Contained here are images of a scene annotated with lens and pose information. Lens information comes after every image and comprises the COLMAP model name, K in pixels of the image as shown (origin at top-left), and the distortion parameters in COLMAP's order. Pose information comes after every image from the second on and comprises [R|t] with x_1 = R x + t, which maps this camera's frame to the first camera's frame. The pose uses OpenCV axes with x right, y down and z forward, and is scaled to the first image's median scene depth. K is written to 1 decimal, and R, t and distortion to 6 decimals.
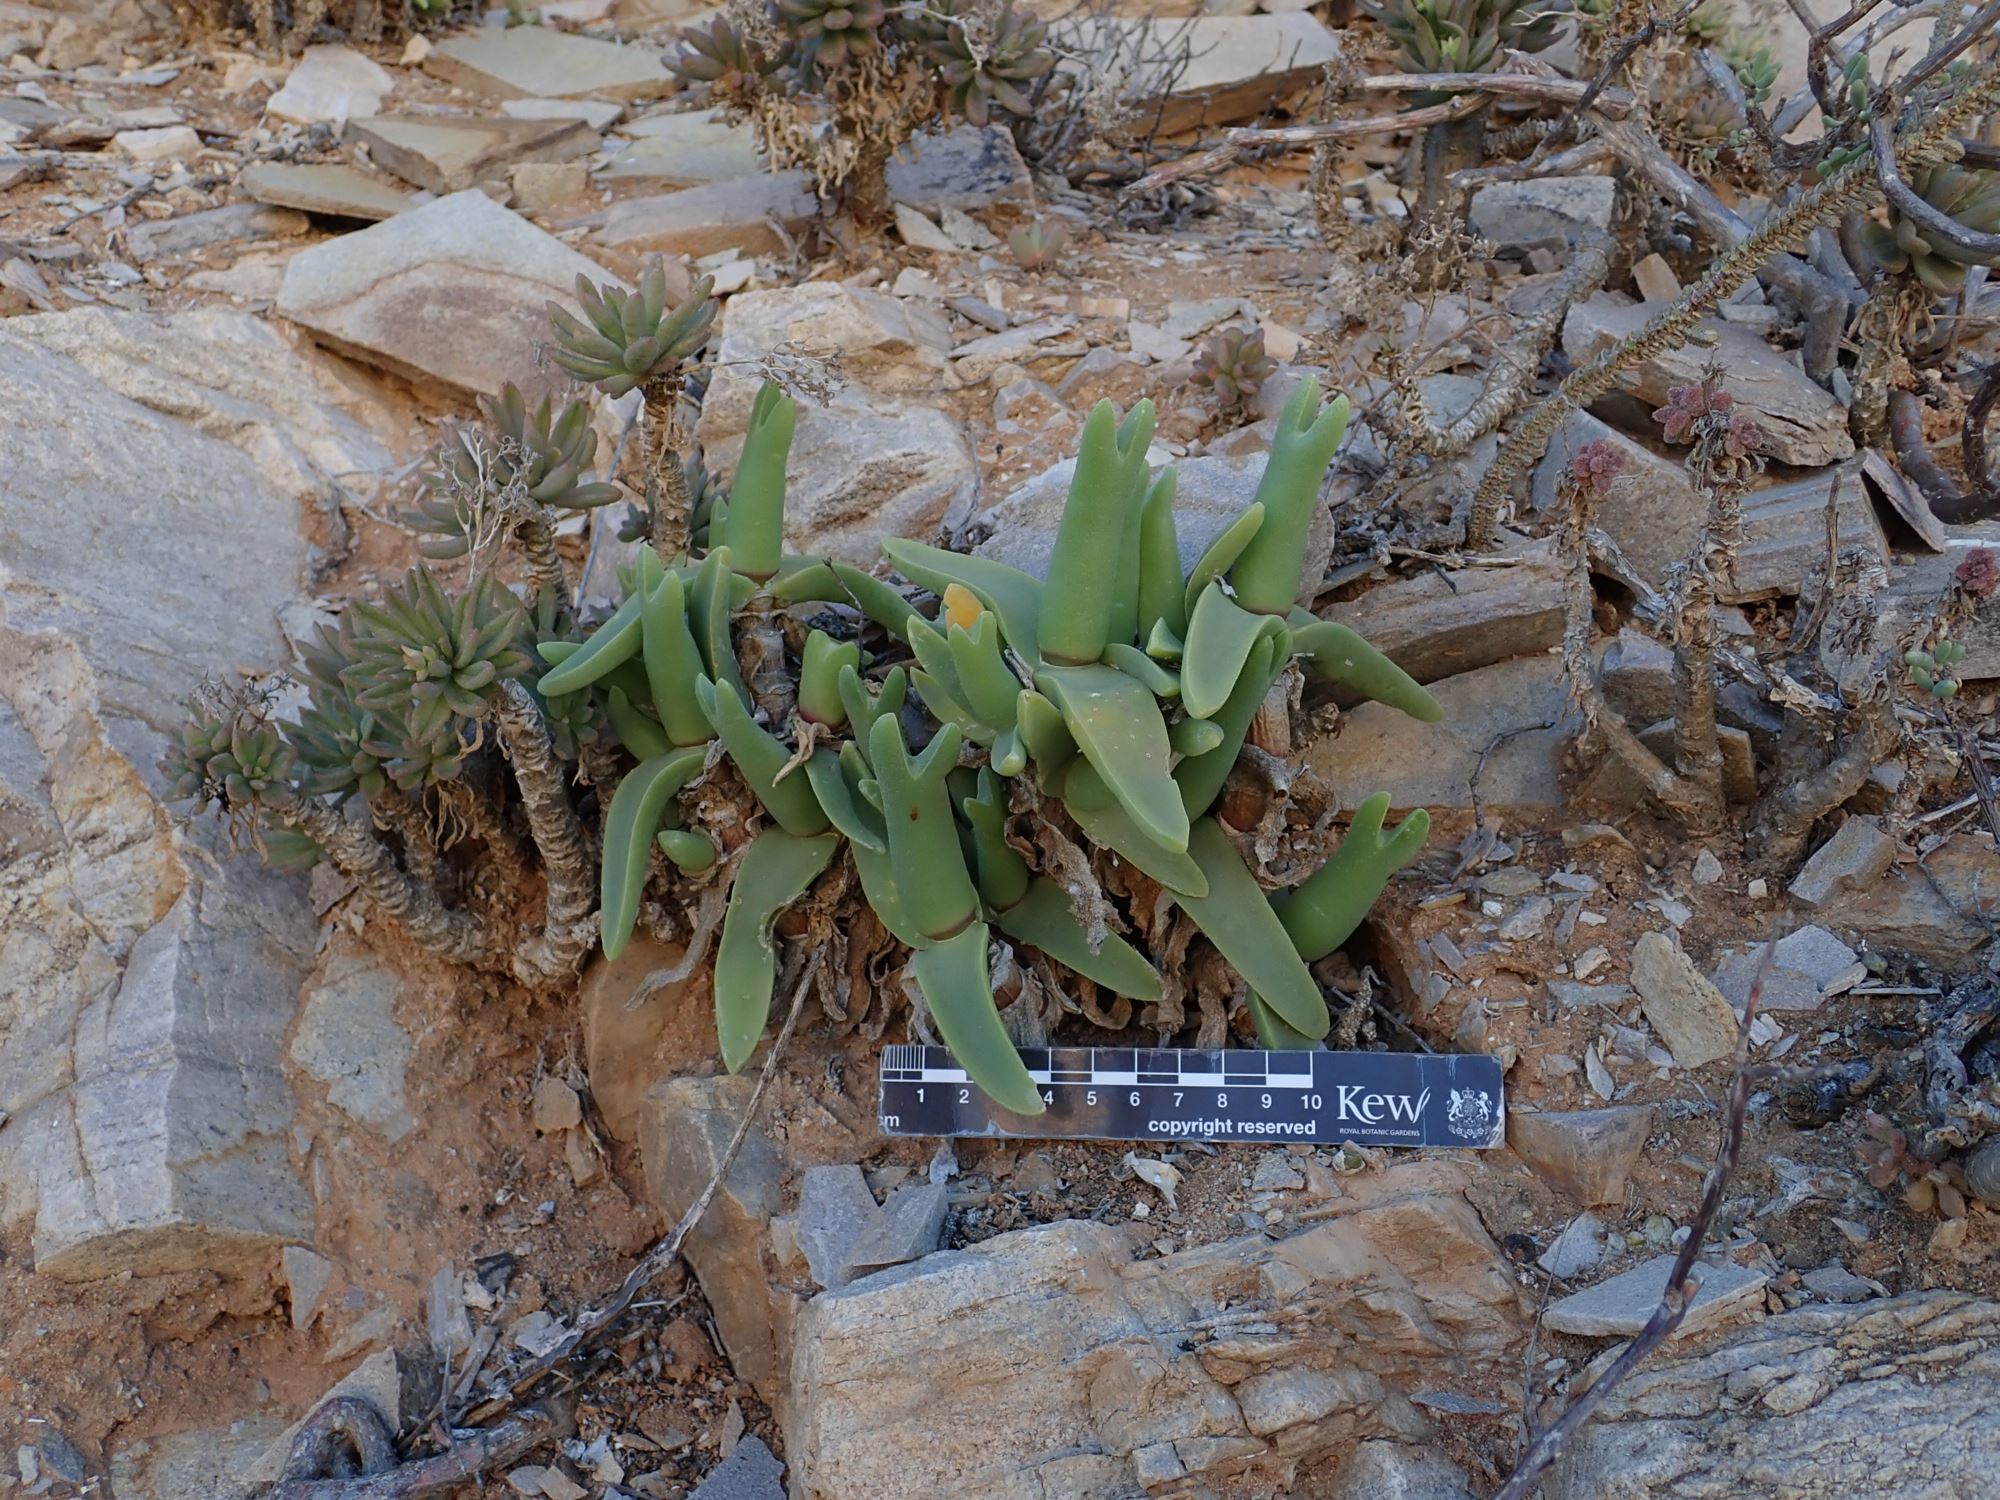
lens RADIAL K [[1758.0, 0, 967.7], [0, 1758.0, 751.5], [0, 0, 1]] dist [0.015378, -0.006186]
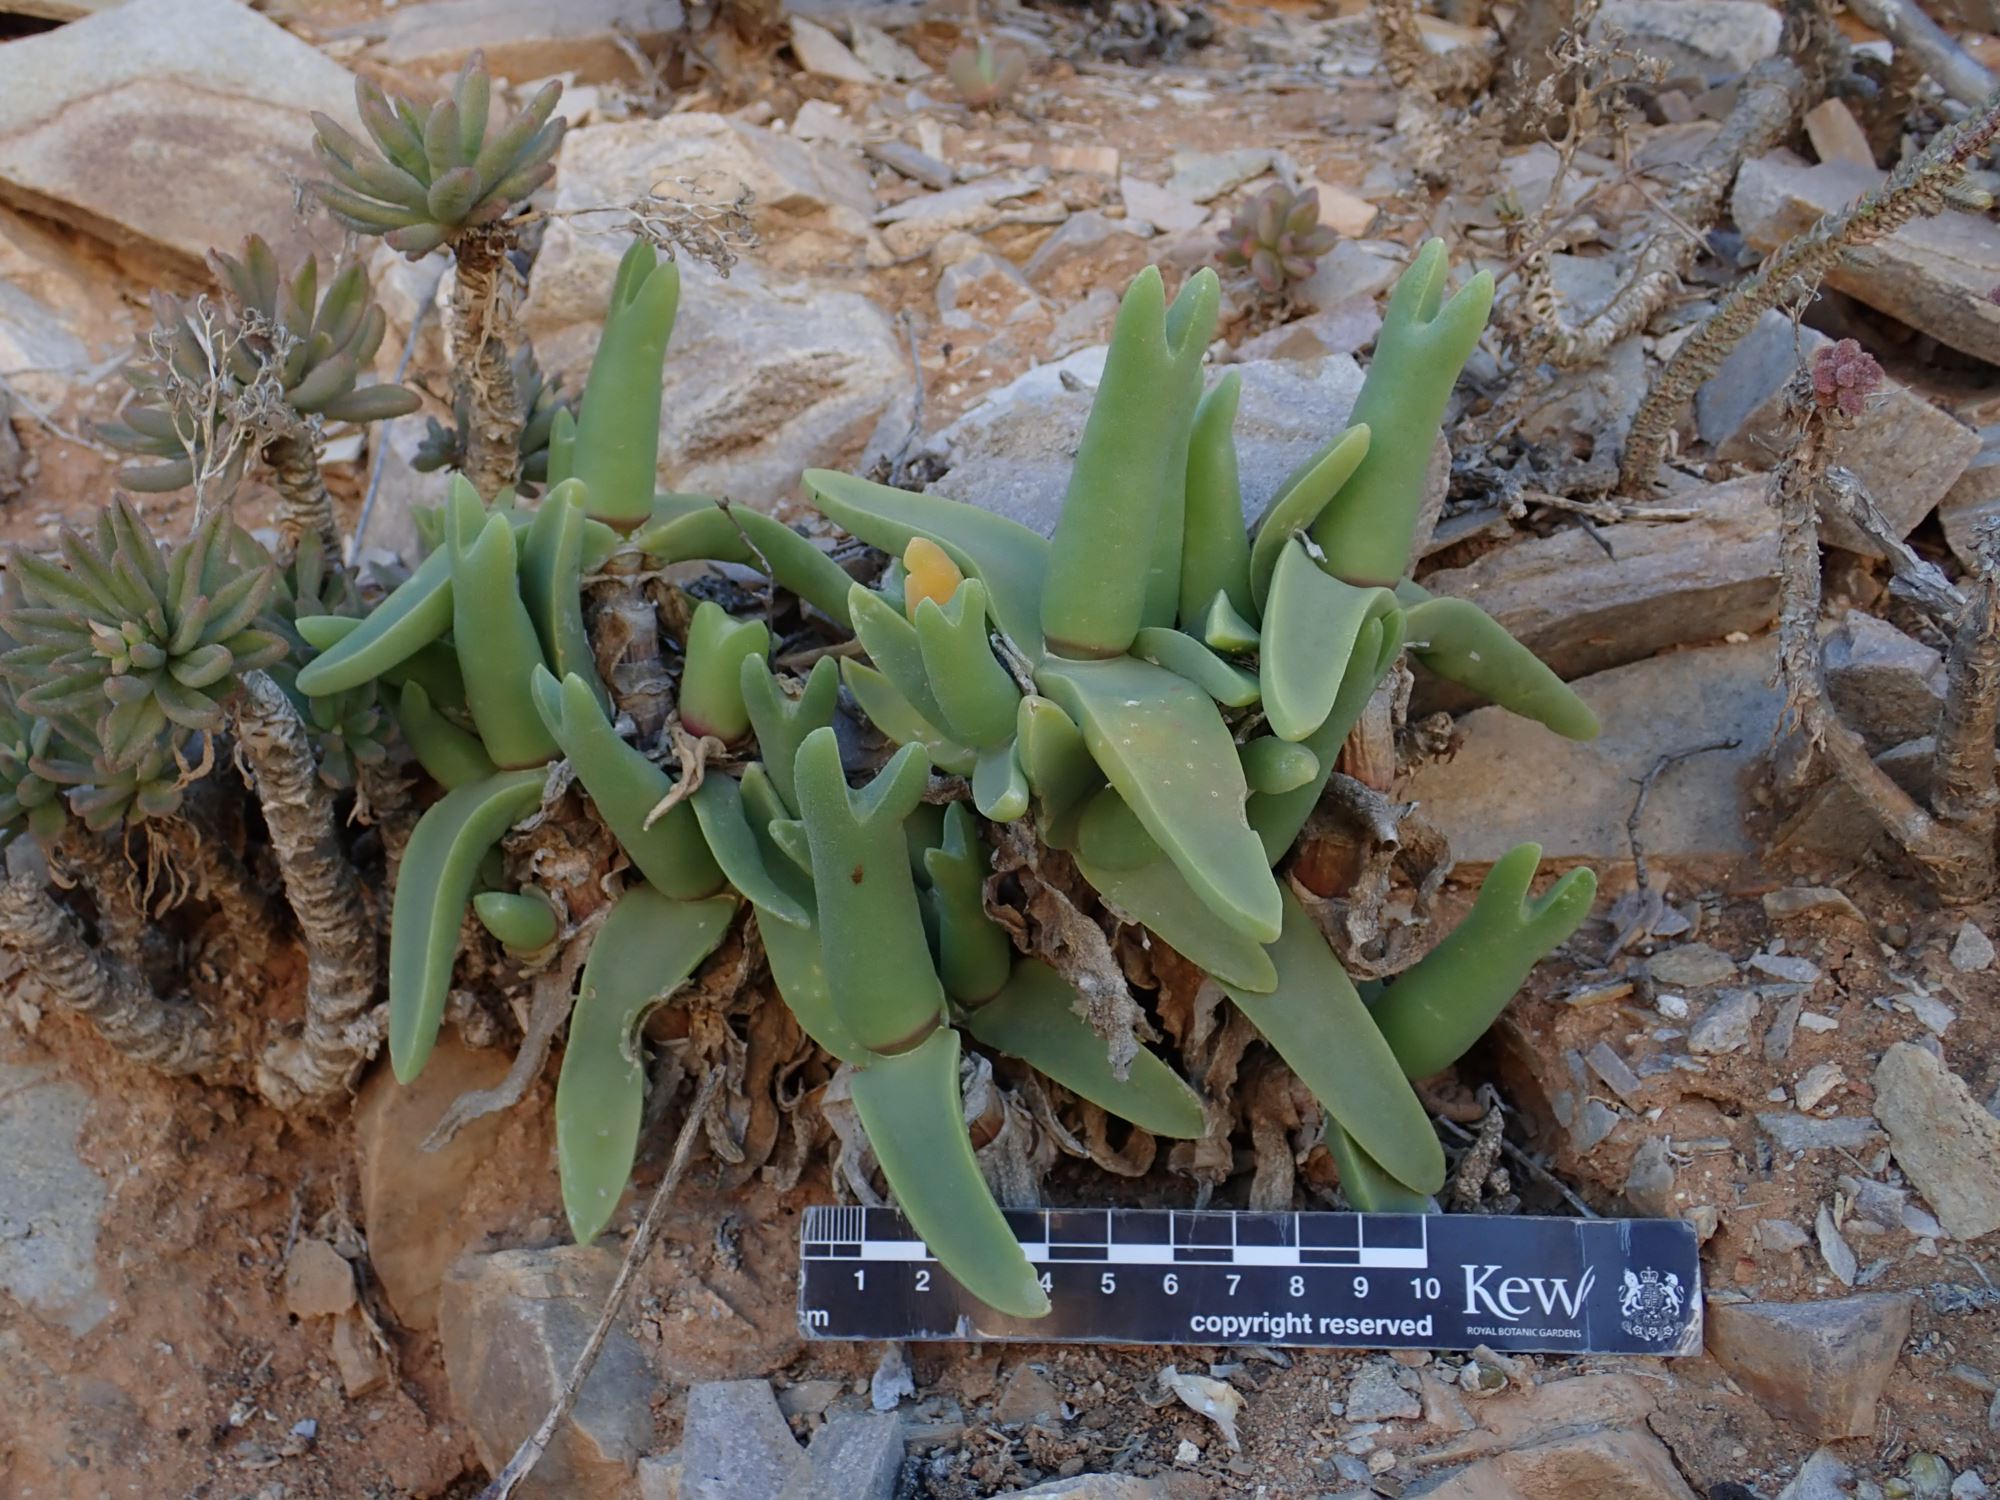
lens RADIAL K [[2194.2, 0, 958.4], [0, 2194.2, 753.9], [0, 0, 1]] dist [0.032022, -0.044316]
pose [[0.998365, 0.004757, 0.056967, -0.033965], [-0.004972, 0.999981, 0.003637, -0.012203], [-0.056949, -0.003914, 0.998369, 0.124487]]
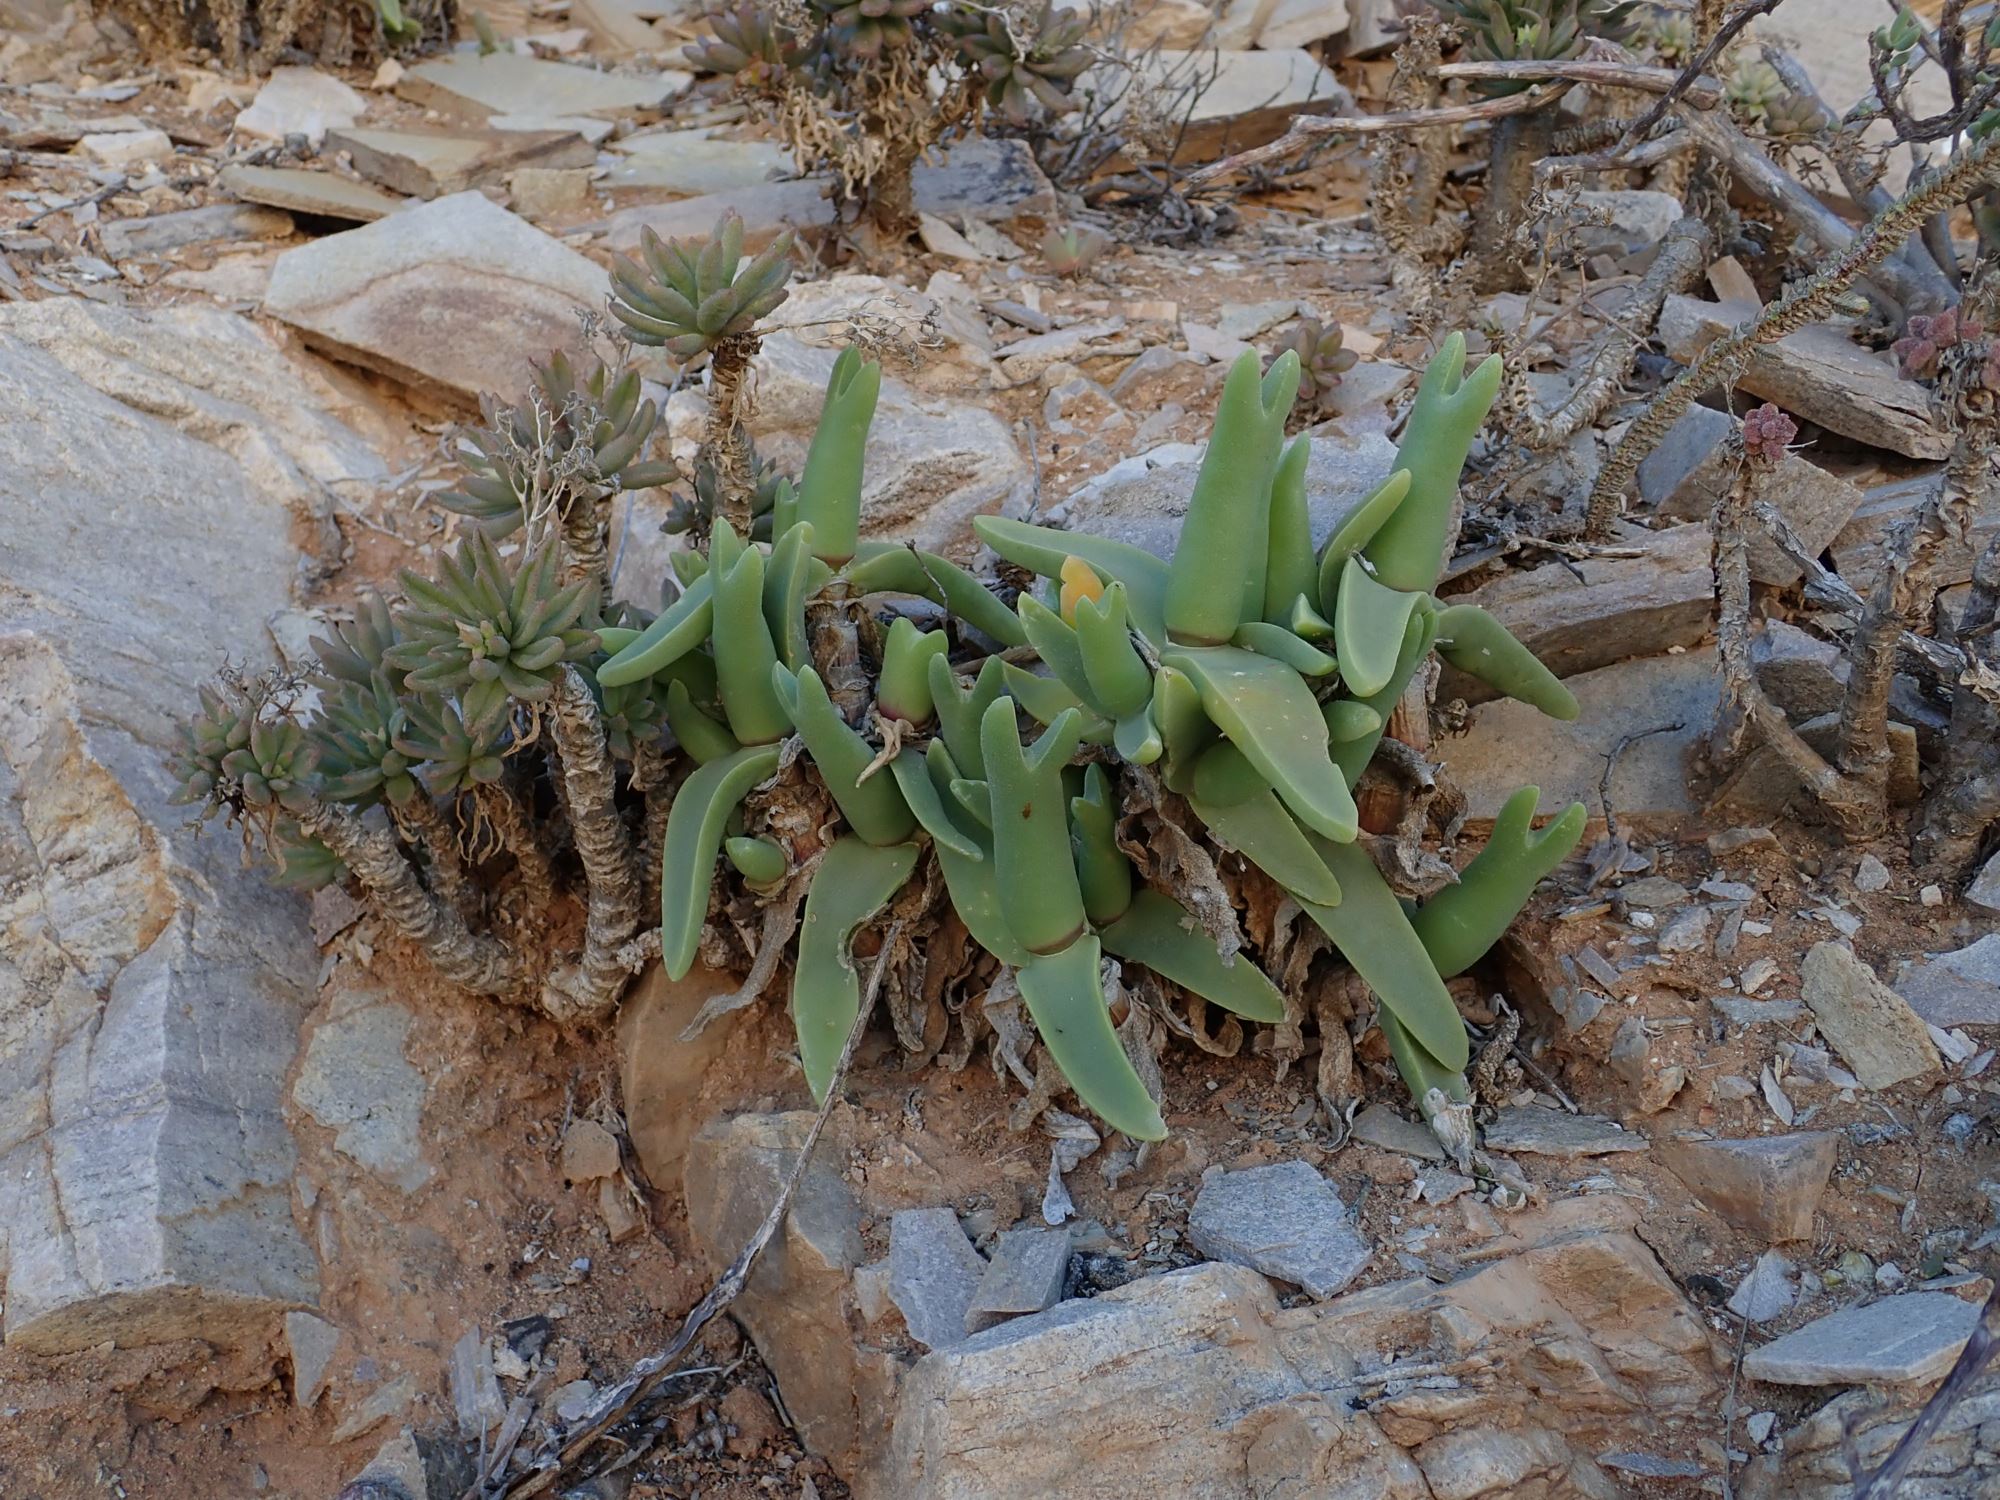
lens RADIAL K [[1758.0, 0, 967.7], [0, 1758.0, 751.5], [0, 0, 1]] dist [0.015378, -0.006186]
pose [[0.999104, 0.001156, 0.042303, -0.083426], [0.000662, 0.999077, -0.042939, 0.036831], [-0.042314, 0.042929, 0.998182, 0.084437]]
